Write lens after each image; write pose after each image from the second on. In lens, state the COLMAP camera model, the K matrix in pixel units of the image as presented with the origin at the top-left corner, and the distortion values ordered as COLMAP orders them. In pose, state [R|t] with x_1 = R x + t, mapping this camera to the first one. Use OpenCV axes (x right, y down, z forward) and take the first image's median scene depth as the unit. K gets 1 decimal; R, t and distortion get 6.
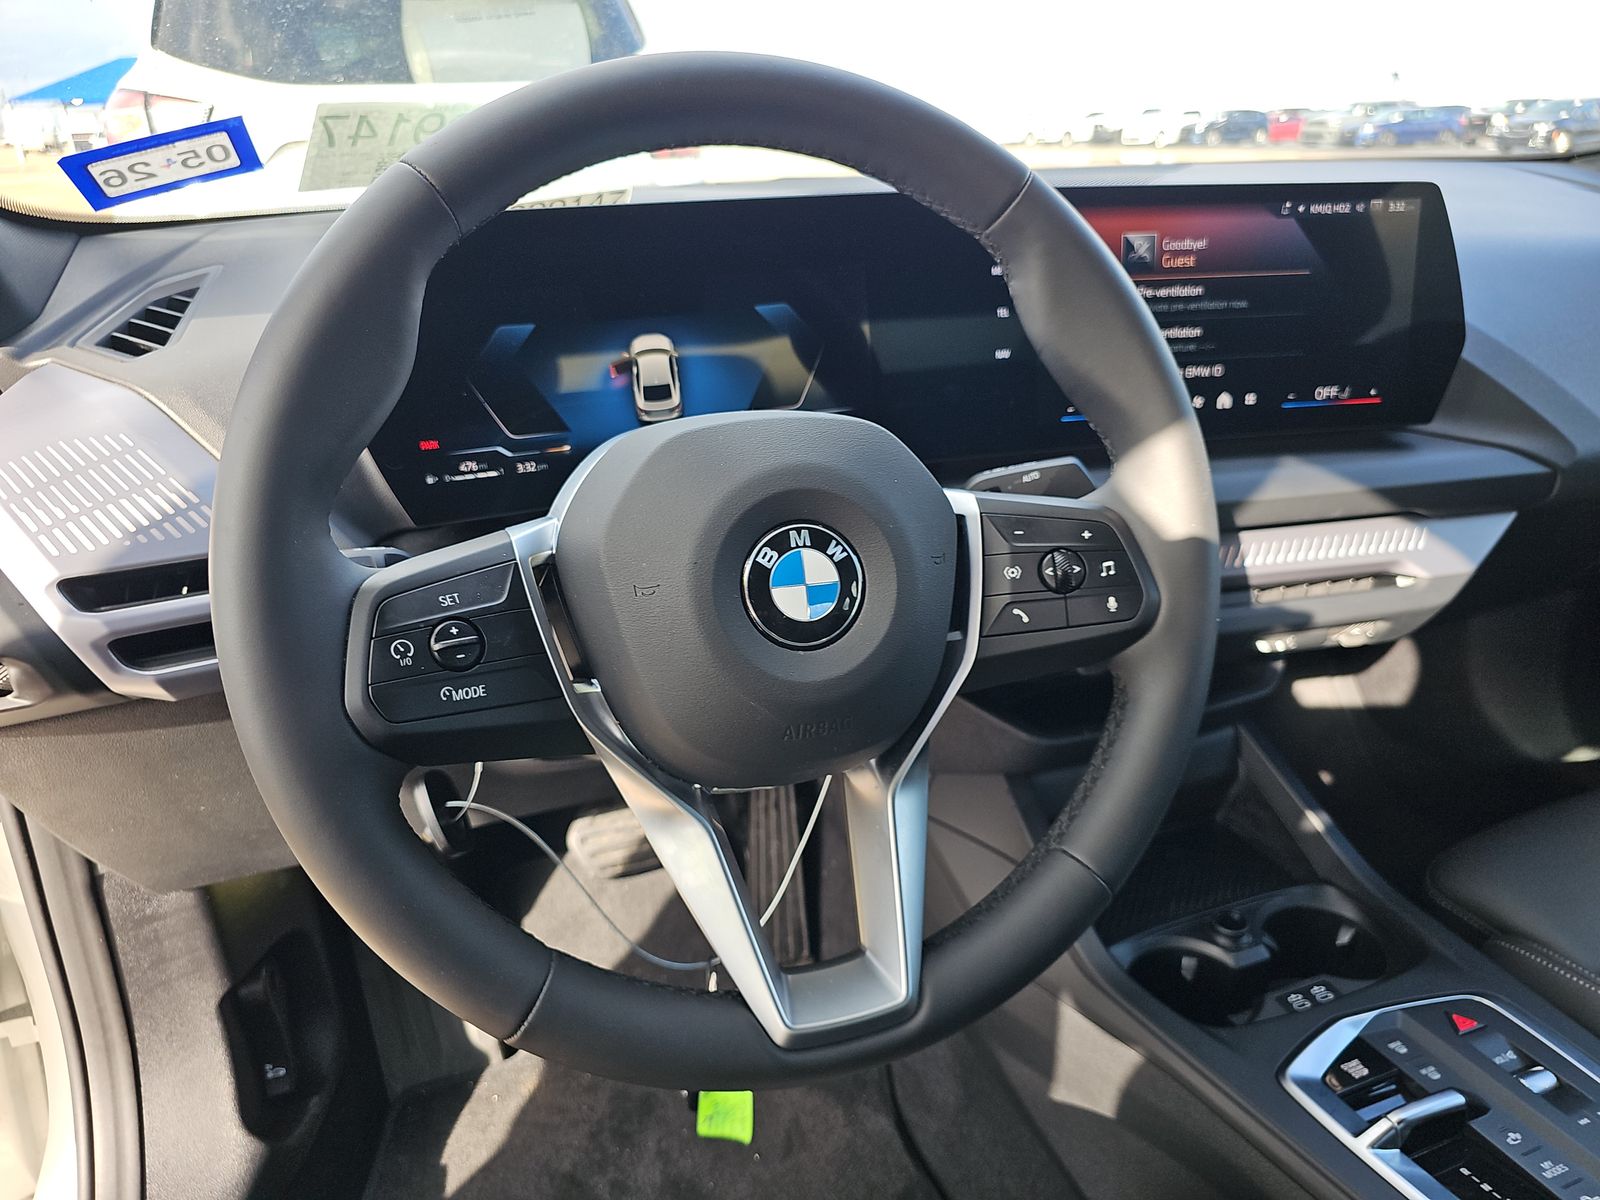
lens RADIAL K [[1074.7, 0, 811.0], [0, 1074.7, 609.5], [0, 0, 1]] dist [0.036154, -0.037560]
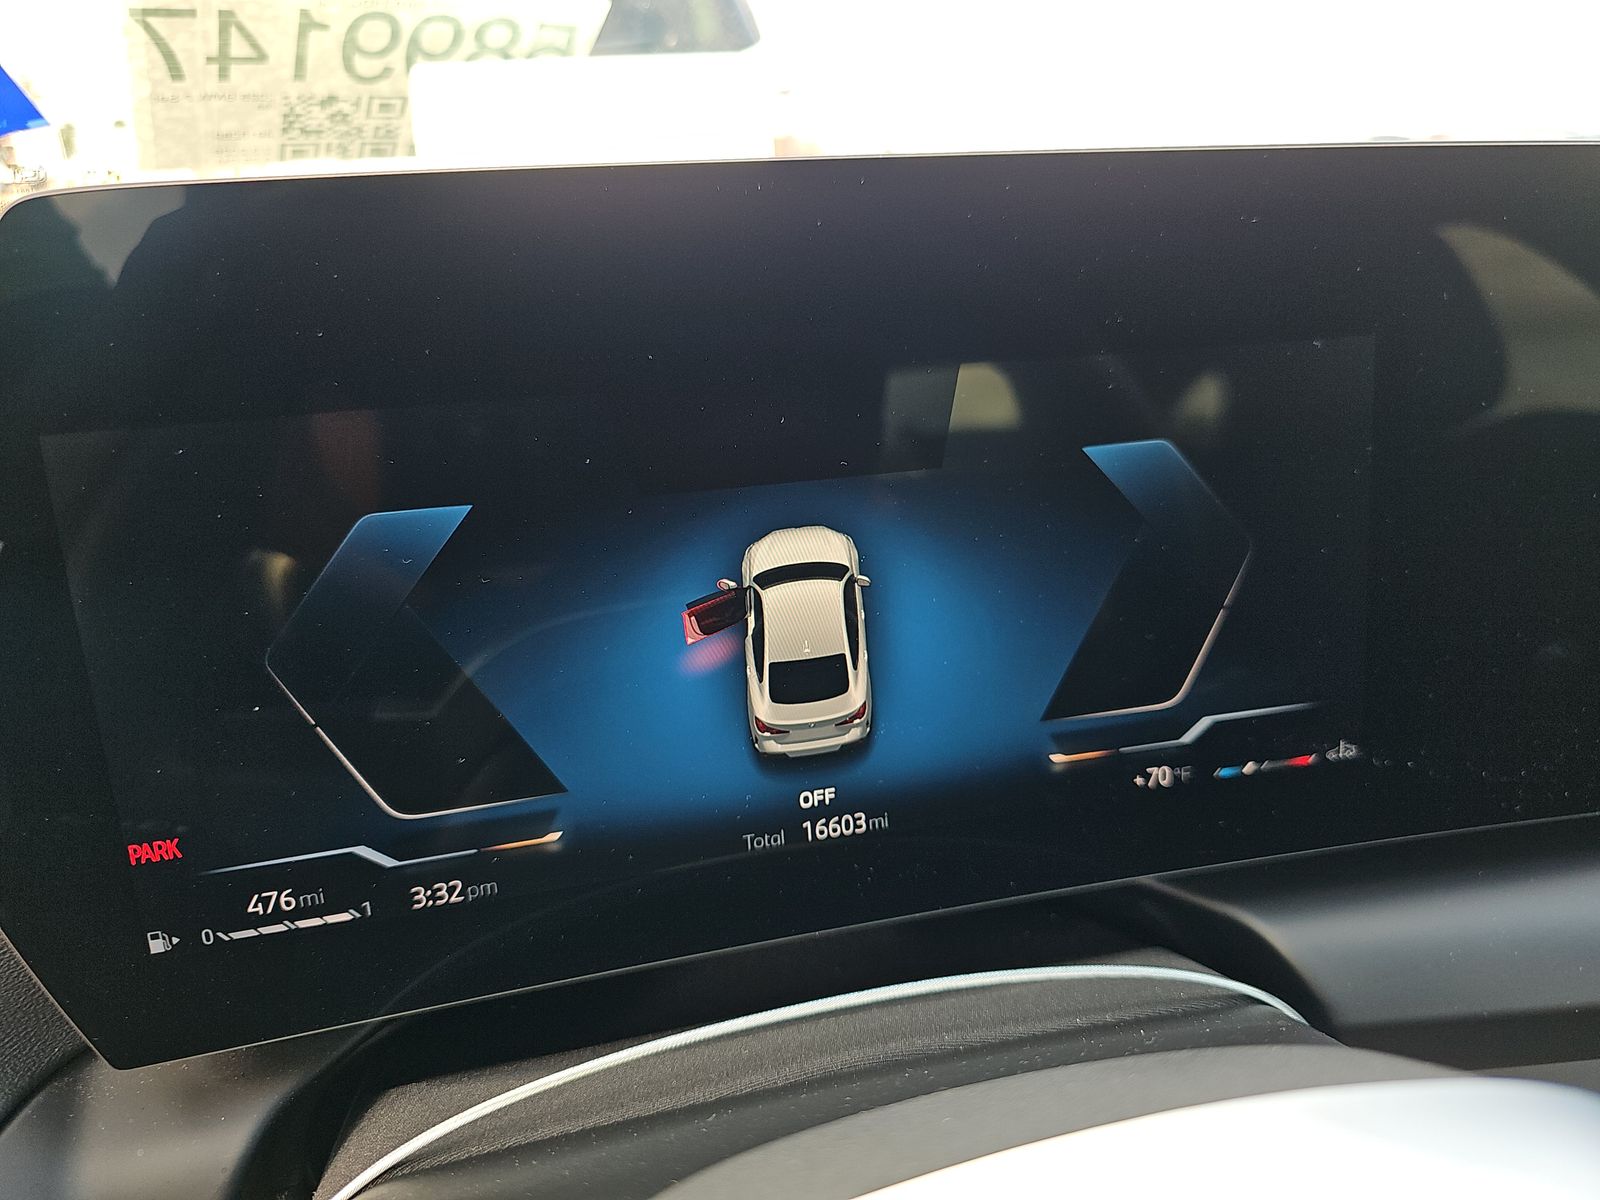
lens RADIAL K [[1074.7, 0, 793.1], [0, 1074.7, 594.7], [0, 0, 1]] dist [0.036154, -0.037560]
pose [[0.993843, 0.037559, -0.104239, -0.111250], [-0.040418, 0.998859, -0.025446, -0.220911], [0.103164, 0.029502, 0.994227, 0.638154]]
